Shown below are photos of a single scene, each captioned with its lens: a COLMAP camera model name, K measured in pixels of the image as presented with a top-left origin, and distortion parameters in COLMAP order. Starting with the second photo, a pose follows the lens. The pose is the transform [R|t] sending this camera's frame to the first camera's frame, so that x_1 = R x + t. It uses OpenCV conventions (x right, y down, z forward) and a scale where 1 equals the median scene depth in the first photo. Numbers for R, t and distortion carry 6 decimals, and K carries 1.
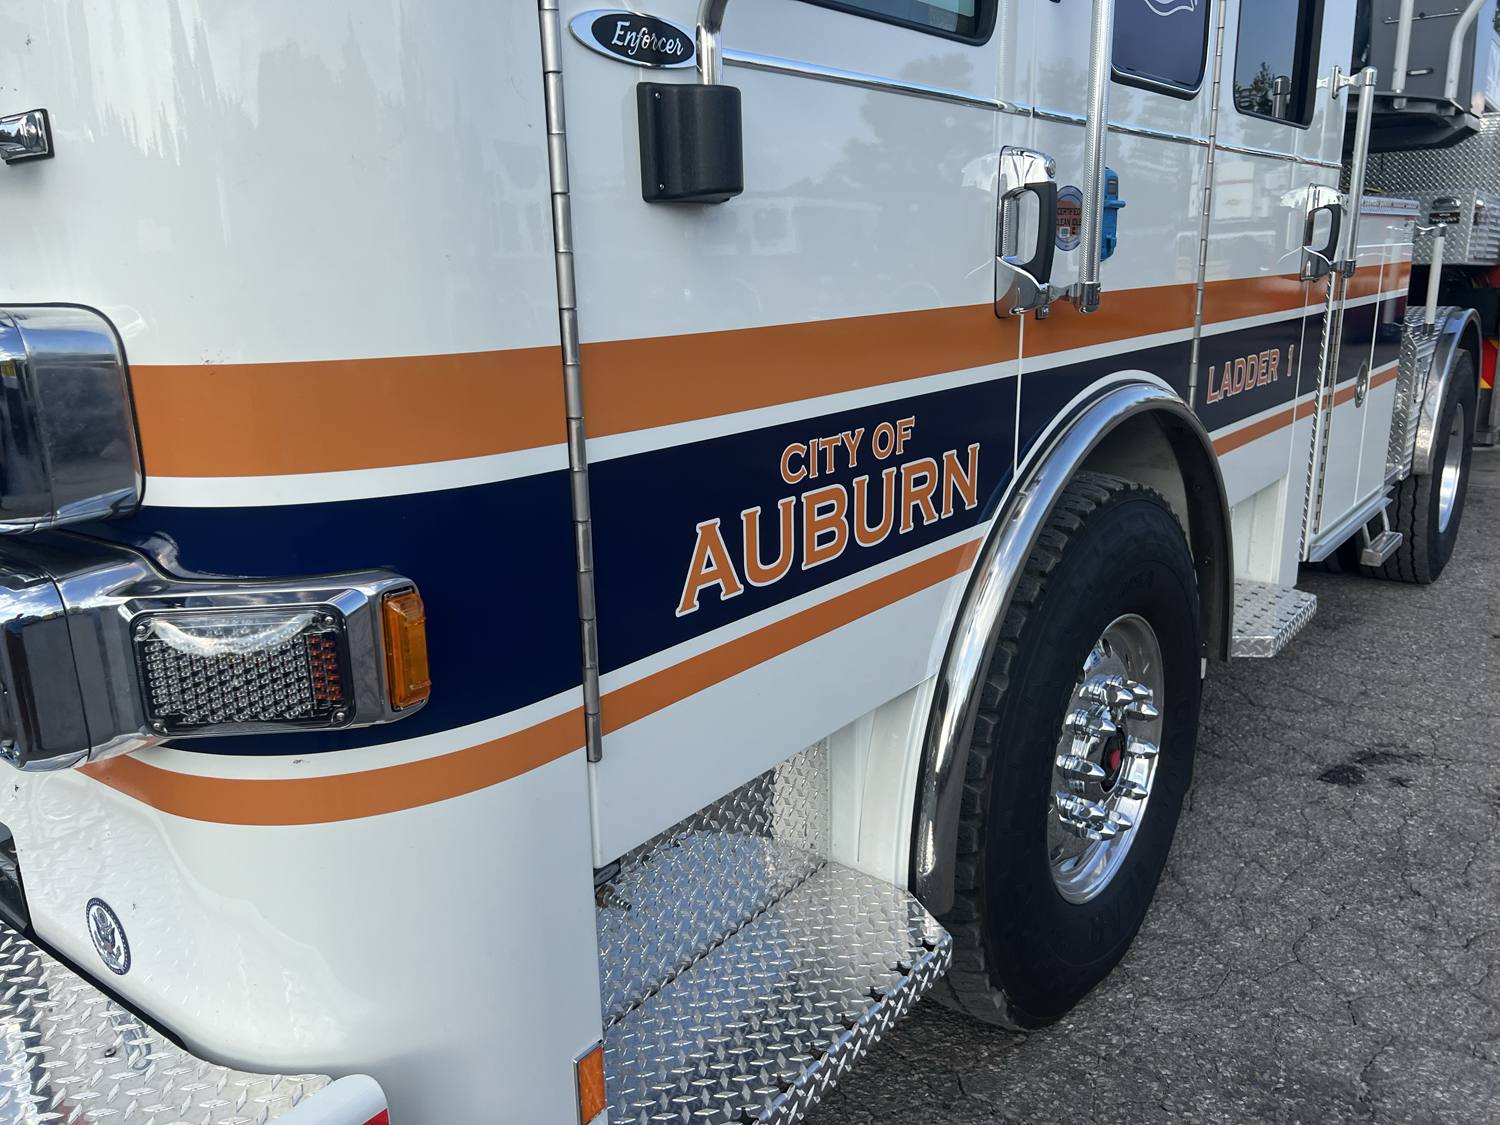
lens RADIAL K [[1116.4, 0, 750.0], [0, 1116.4, 562.5], [0, 0, 1]] dist [0.106940, -0.137399]
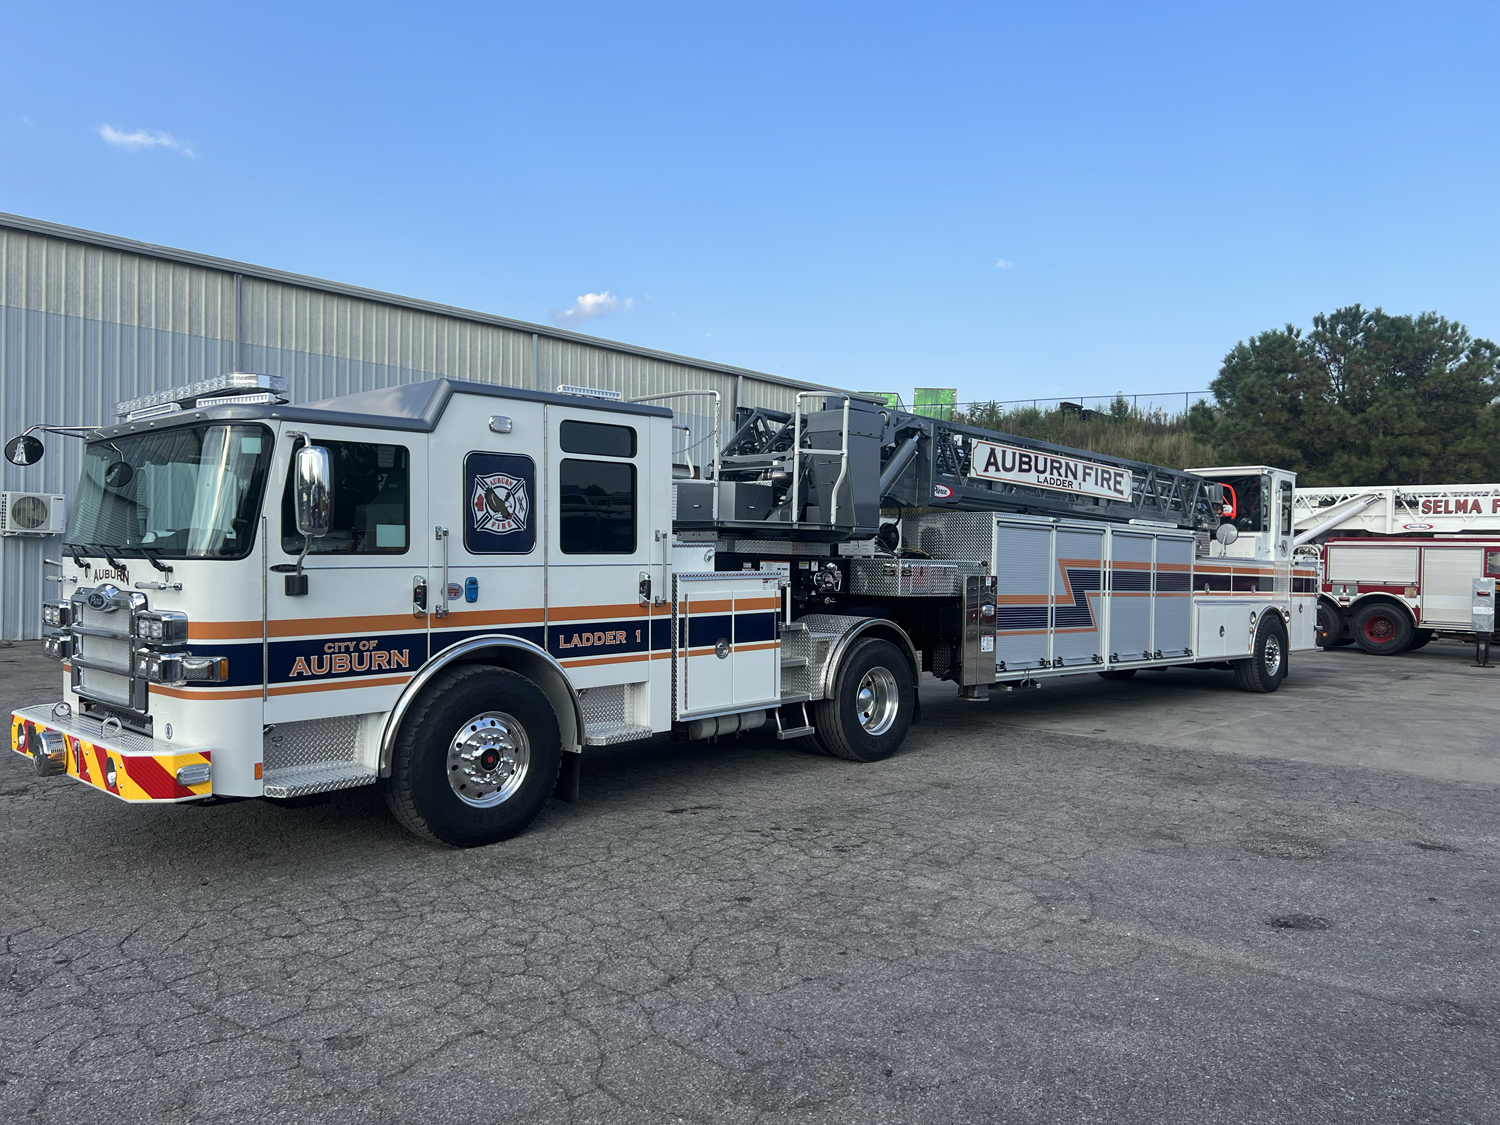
lens RADIAL K [[1112.8, 0, 750.0], [0, 1112.8, 562.5], [0, 0, 1]] dist [0.060547, -0.065478]
pose [[0.995486, 0.029212, -0.090302, 1.788052], [-0.050474, 0.968696, -0.243065, 0.499820], [0.080375, 0.246525, 0.965798, -2.796077]]
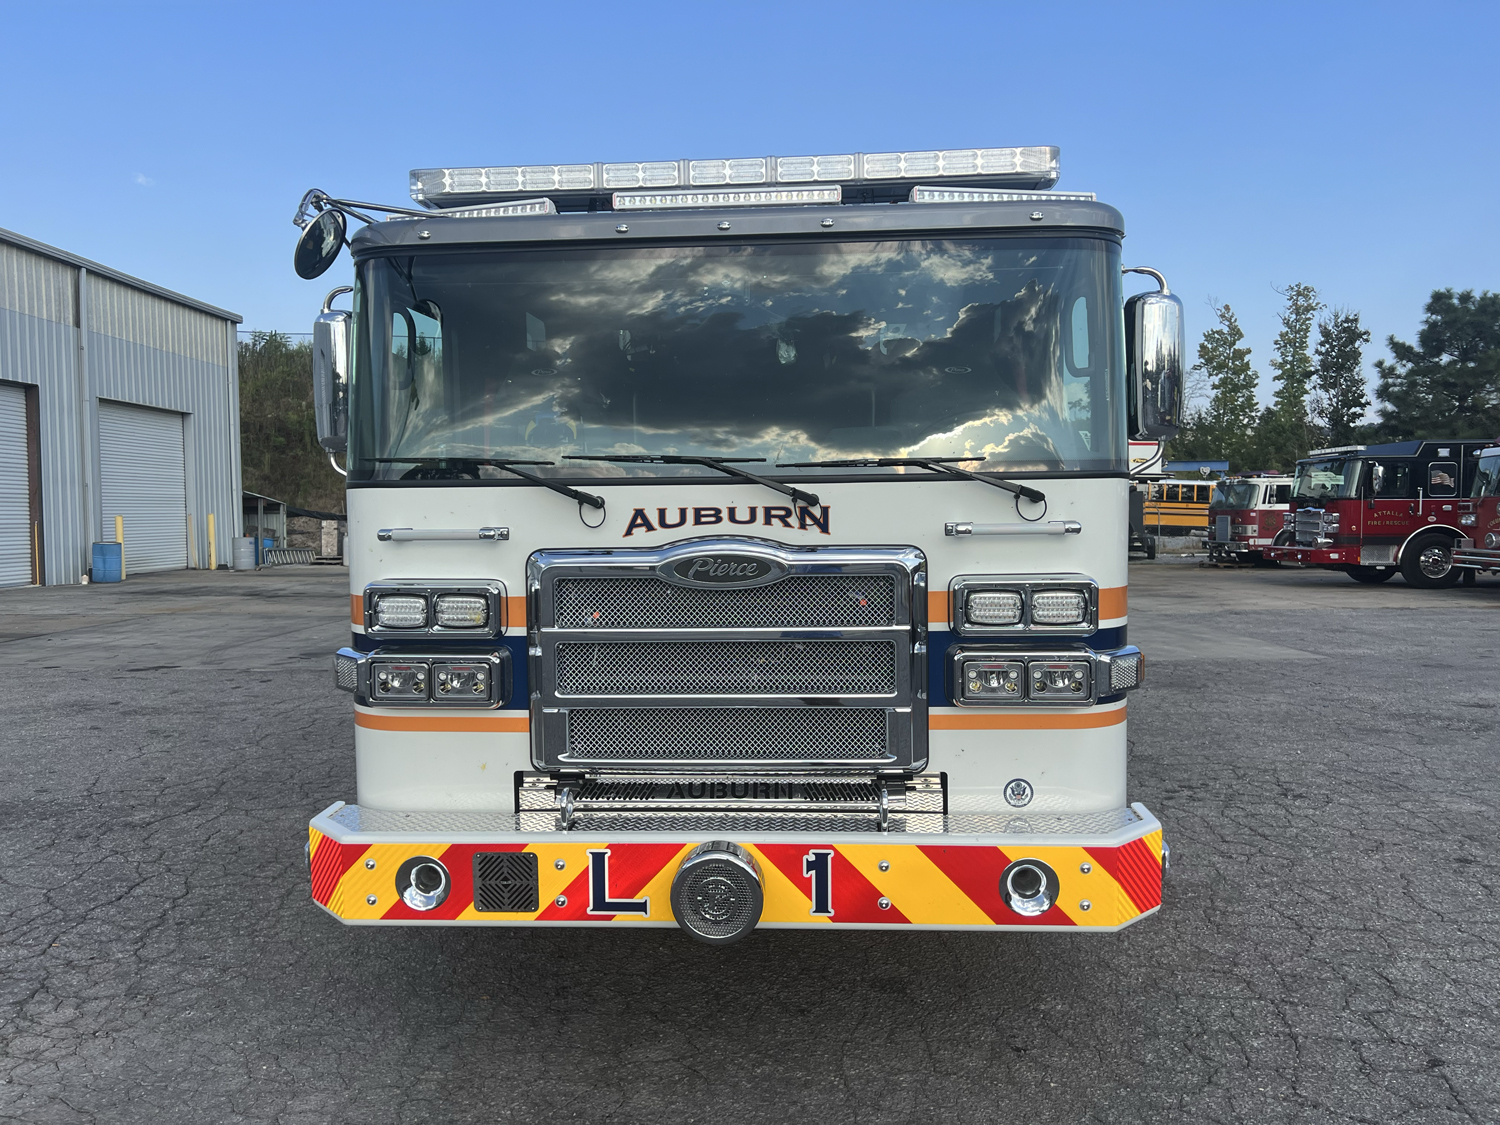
lens RADIAL K [[1112.8, 0, 750.0], [0, 1112.8, 562.5], [0, 0, 1]] dist [0.060547, -0.065478]
pose [[0.820225, -0.023092, 0.571575, -1.922389], [0.141938, 0.976154, -0.164249, 0.096543], [-0.554152, 0.215849, 0.803943, -0.709918]]
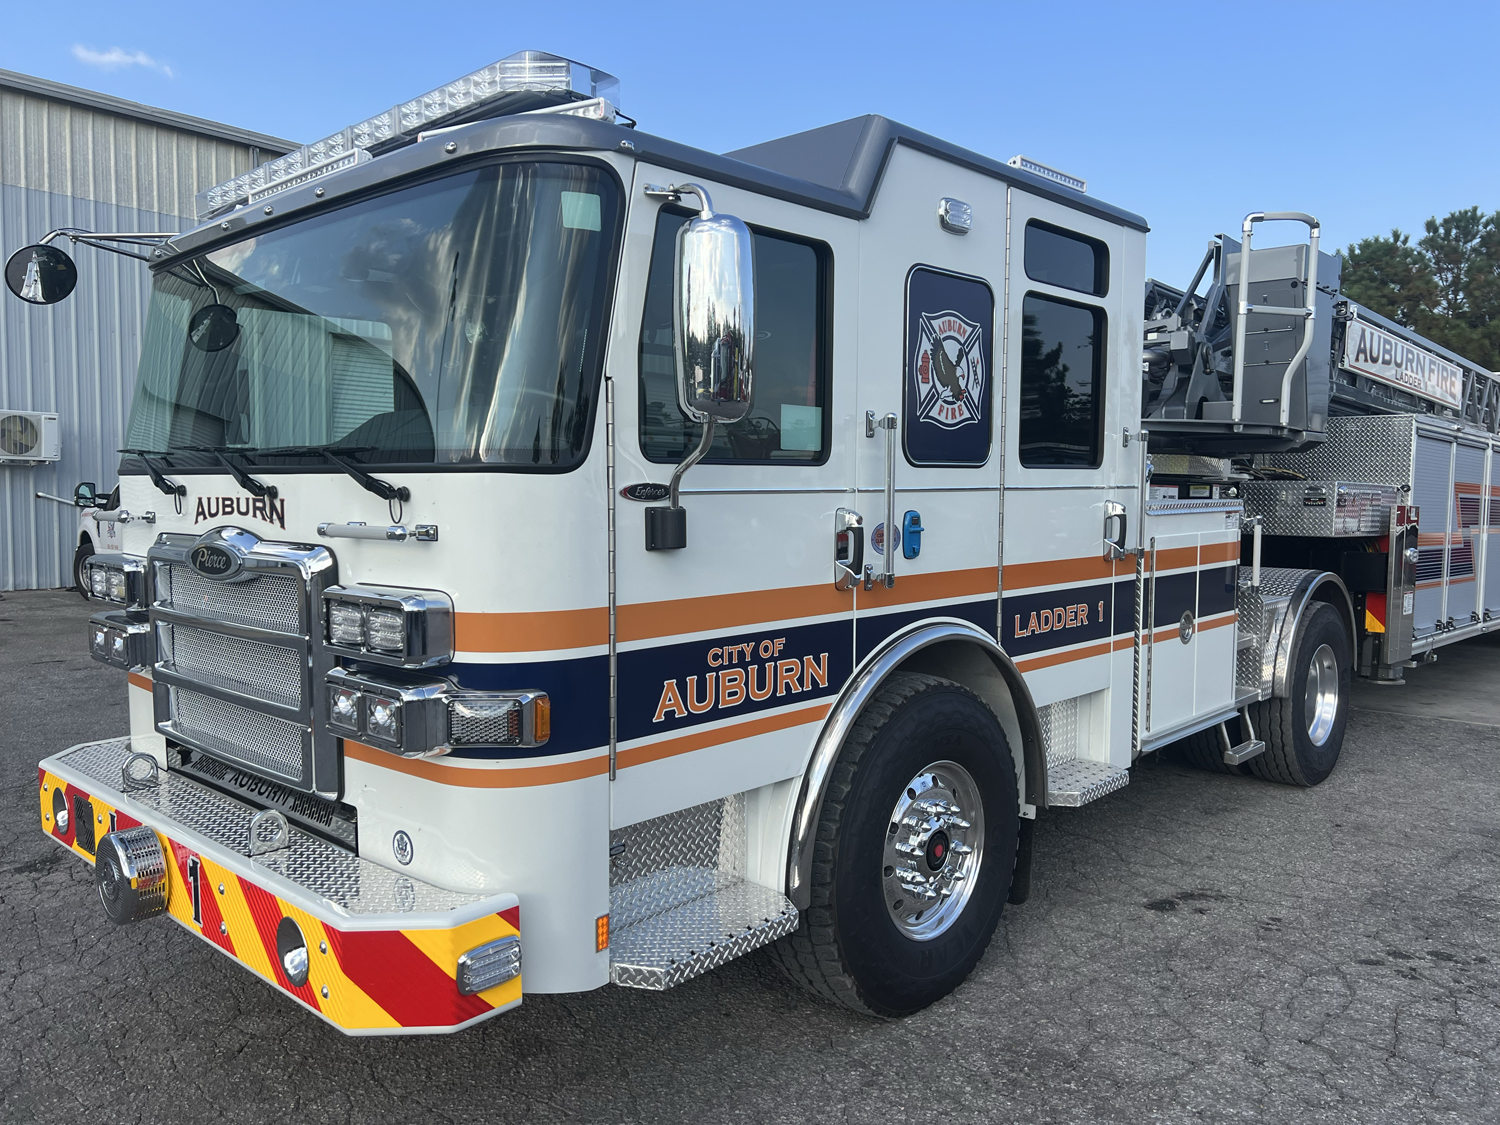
lens RADIAL K [[1112.8, 0, 750.0], [0, 1112.8, 562.5], [0, 0, 1]] dist [0.060547, -0.065478]
pose [[0.996796, 0.029409, -0.074380, 0.220687], [-0.042892, 0.981471, -0.186748, 0.110488], [0.067510, 0.189340, 0.979588, -0.966405]]
